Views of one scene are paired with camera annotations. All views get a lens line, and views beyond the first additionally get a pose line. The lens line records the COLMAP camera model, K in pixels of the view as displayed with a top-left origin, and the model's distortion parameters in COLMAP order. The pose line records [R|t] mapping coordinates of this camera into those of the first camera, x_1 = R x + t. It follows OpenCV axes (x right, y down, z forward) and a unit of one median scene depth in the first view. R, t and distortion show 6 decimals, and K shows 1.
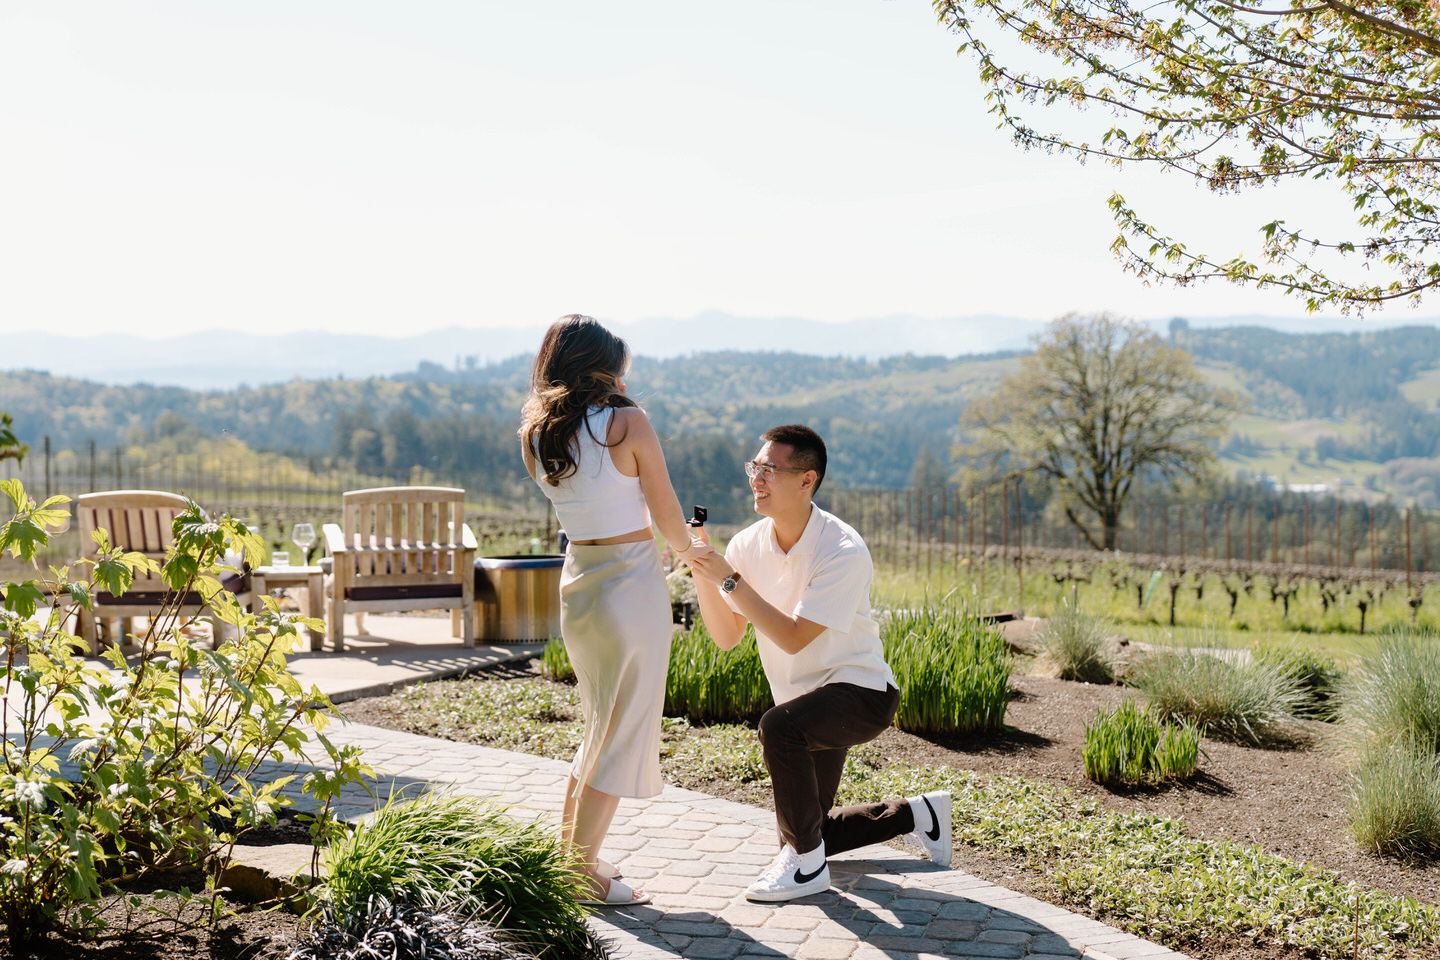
lens RADIAL K [[2287.7, 0, 720.0], [0, 2287.7, 480.0], [0, 0, 1]] dist [0.029727, 0.020094]
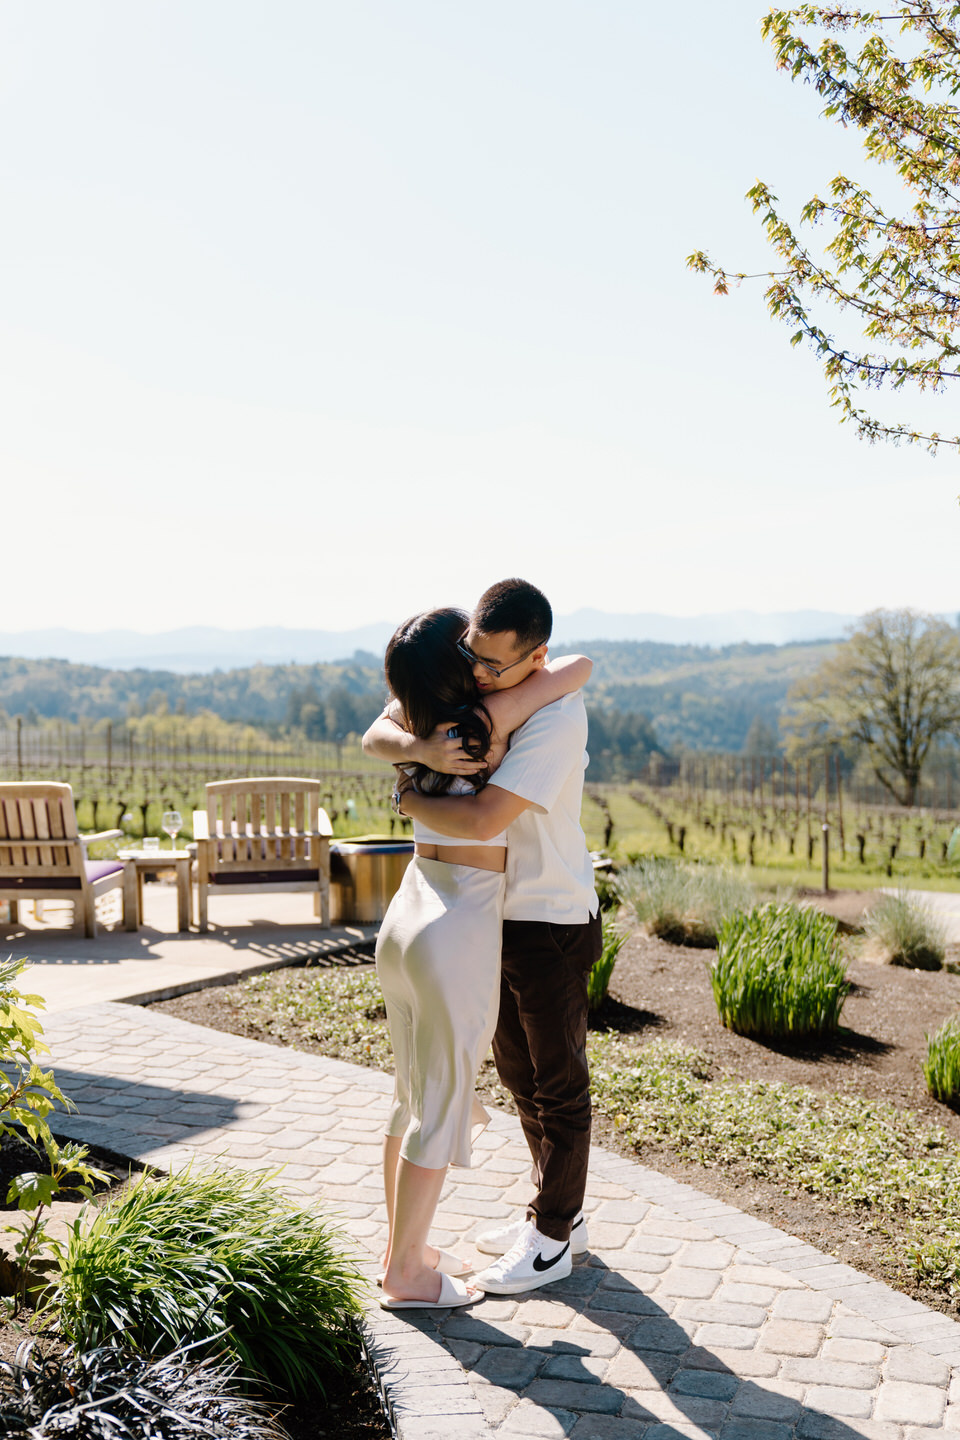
lens RADIAL K [[1819.4, 0, 480.3], [0, 1819.4, 765.8], [0, 0, 1]] dist [0.010009, 0.000551]
pose [[0.998070, -0.001542, -0.062082, 0.015042], [0.002313, 0.999921, 0.012346, -0.013016], [0.062058, -0.012465, 0.997995, 0.168897]]
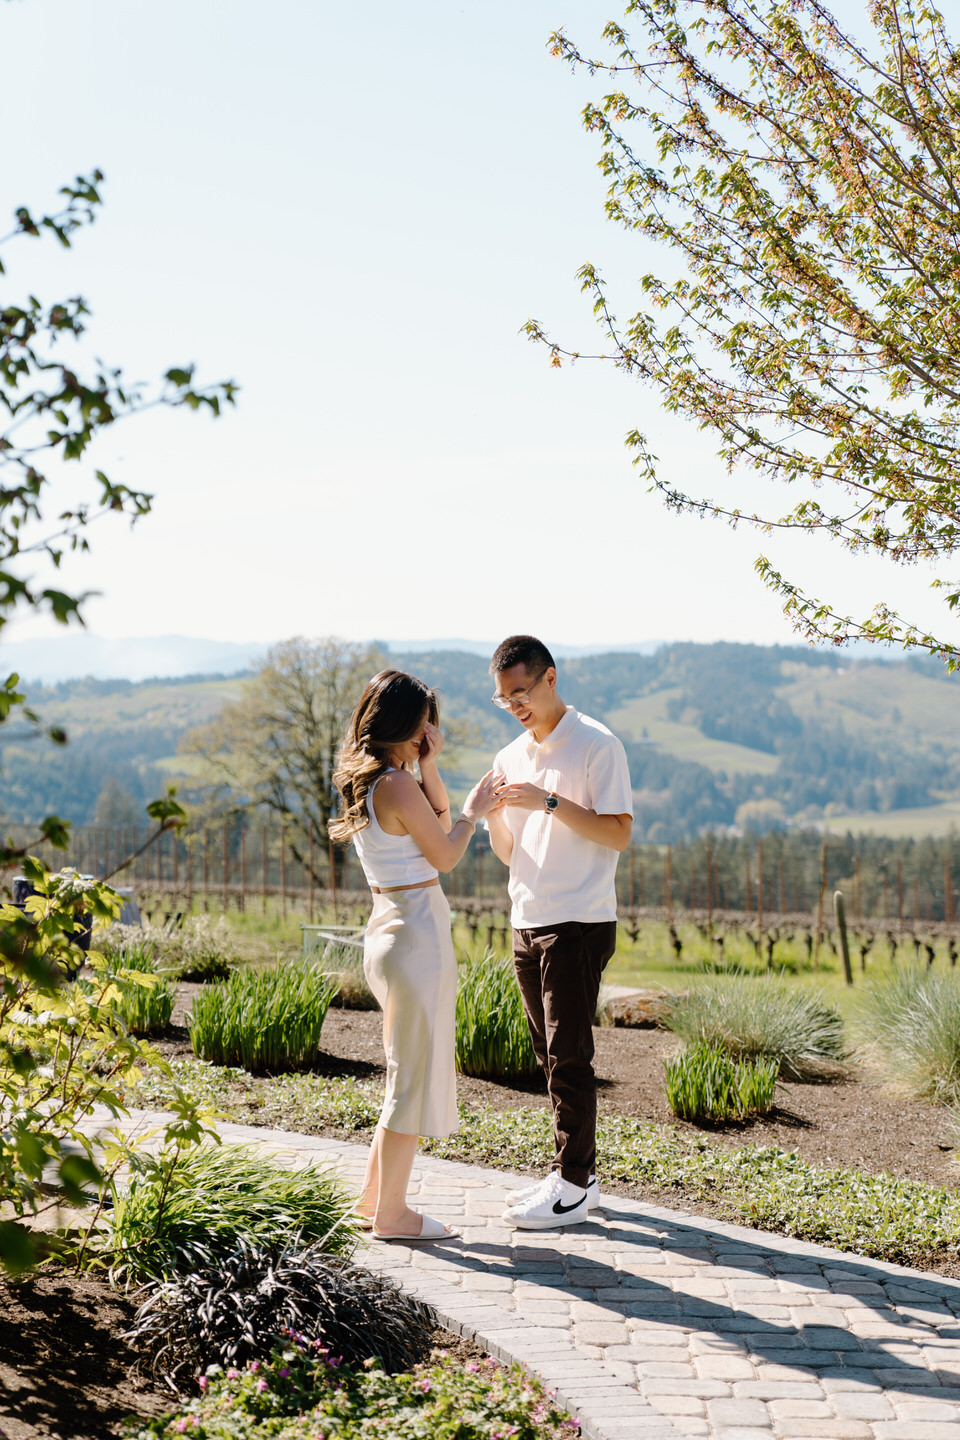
lens RADIAL K [[2488.8, 0, 387.3], [0, 2488.8, 717.5], [0, 0, 1]] dist [0.012766, 0.070937]
pose [[0.979428, 0.003827, 0.201756, -0.142266], [0.004007, 0.999254, -0.038408, -0.004840], [-0.201753, 0.038426, 0.978682, -0.058249]]
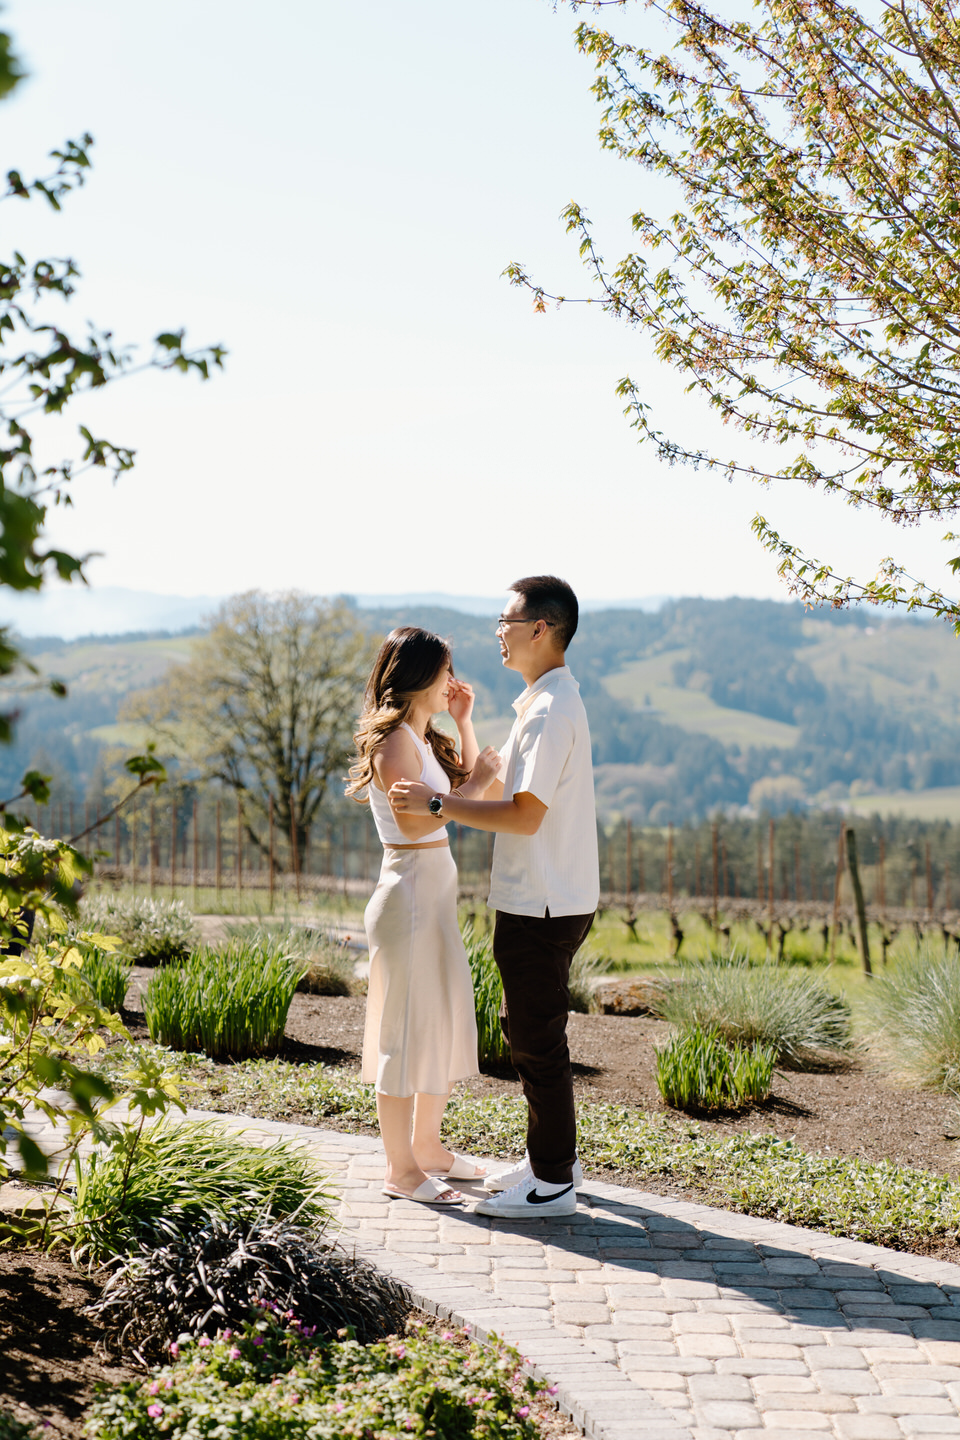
lens RADIAL K [[2829.5, 0, 394.9], [0, 2829.5, 722.6], [0, 0, 1]] dist [0.030100, 0.171364]
pose [[0.976476, 0.005130, 0.215564, -0.154273], [0.000039, 0.999713, -0.023965, -0.001611], [-0.215625, 0.023410, 0.976196, -0.108185]]
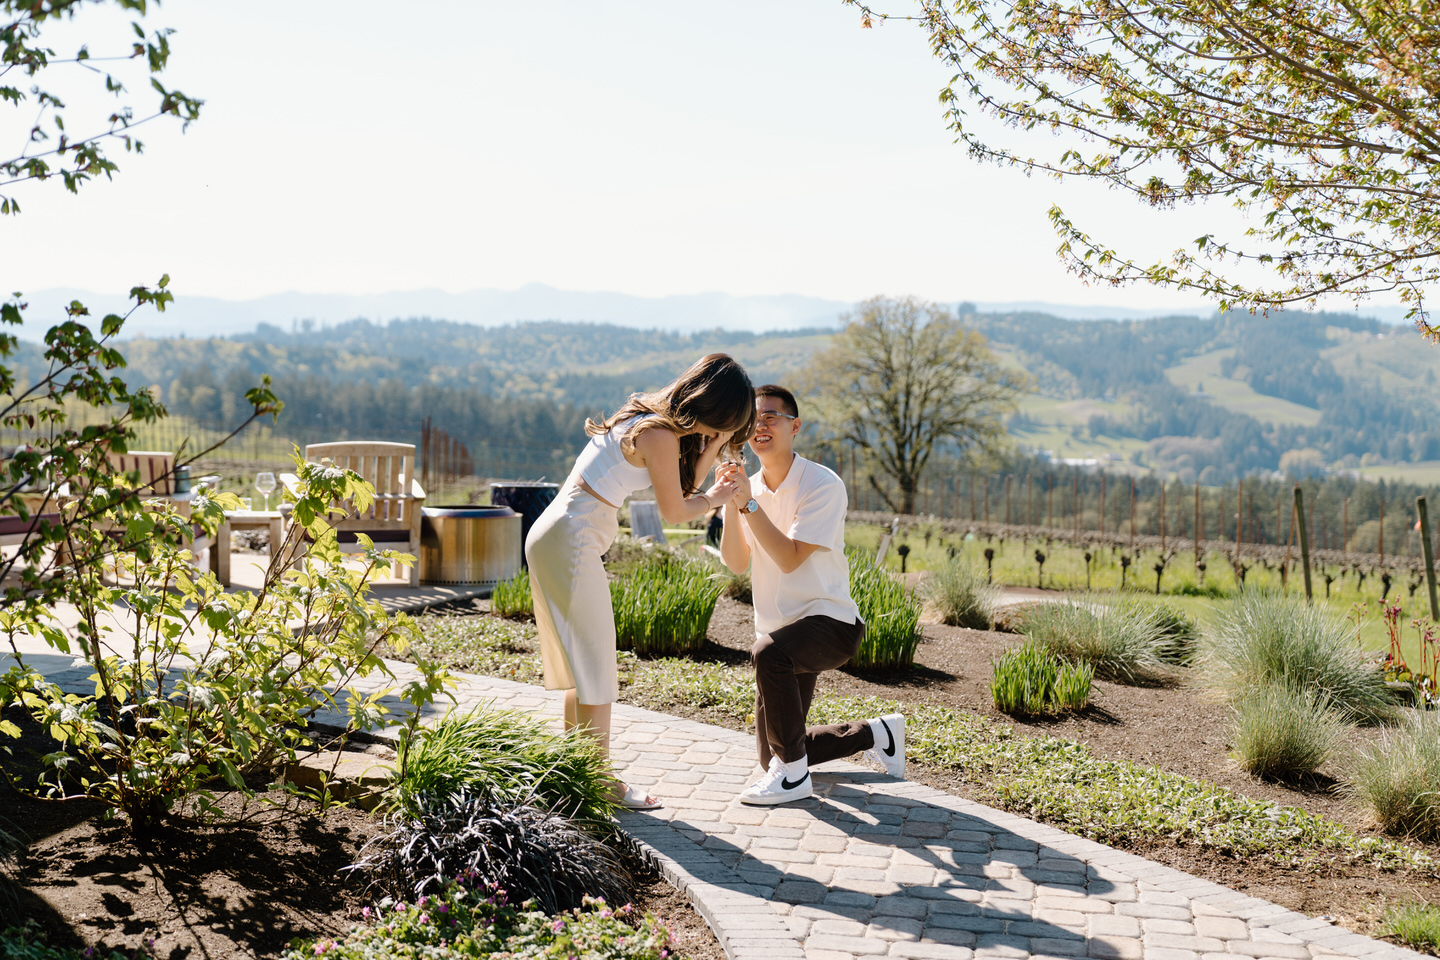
lens RADIAL K [[2129.7, 0, 681.3], [0, 2129.7, 486.8], [0, 0, 1]] dist [0.026674, -0.014789]
pose [[0.997500, 0.022237, 0.067074, -0.052796], [-0.023594, 0.999531, 0.019516, 0.001102], [-0.066608, -0.021050, 0.997557, -0.041741]]
